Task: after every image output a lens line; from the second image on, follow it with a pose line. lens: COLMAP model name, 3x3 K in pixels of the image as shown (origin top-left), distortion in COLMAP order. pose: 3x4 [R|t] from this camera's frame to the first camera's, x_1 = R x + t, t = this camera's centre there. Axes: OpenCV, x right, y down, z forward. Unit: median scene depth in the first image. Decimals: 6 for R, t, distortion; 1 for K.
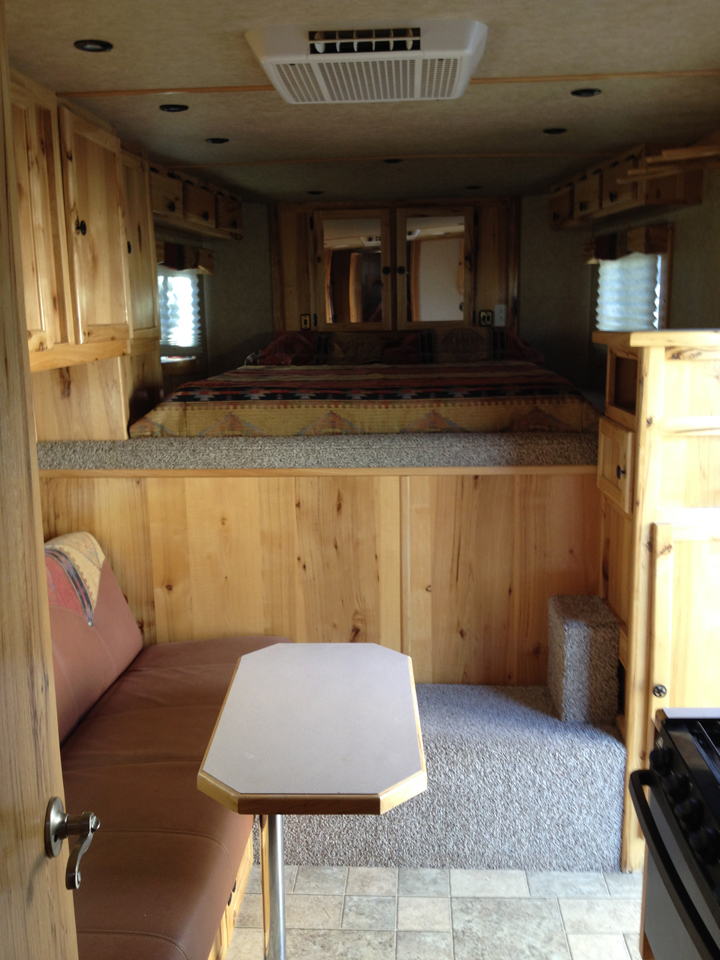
lens RADIAL K [[878.7, 0, 360.0], [0, 878.7, 480.0], [0, 0, 1]] dist [0.148852, -0.357193]
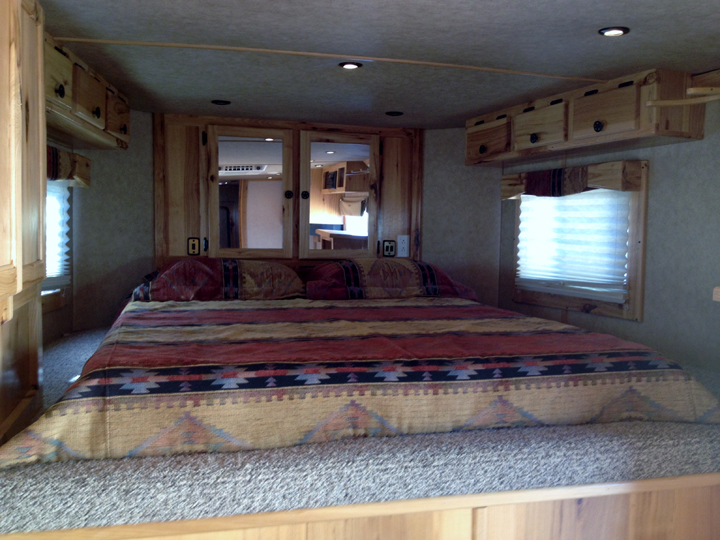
lens RADIAL K [[659.0, 0, 360.0], [0, 659.0, 270.0], [0, 0, 1]] dist [0.148852, -0.357193]
pose [[0.950258, 0.015405, 0.311081, -0.161285], [0.024684, 0.991910, -0.124522, -0.102219], [-0.310483, 0.126007, 0.942190, 0.485359]]
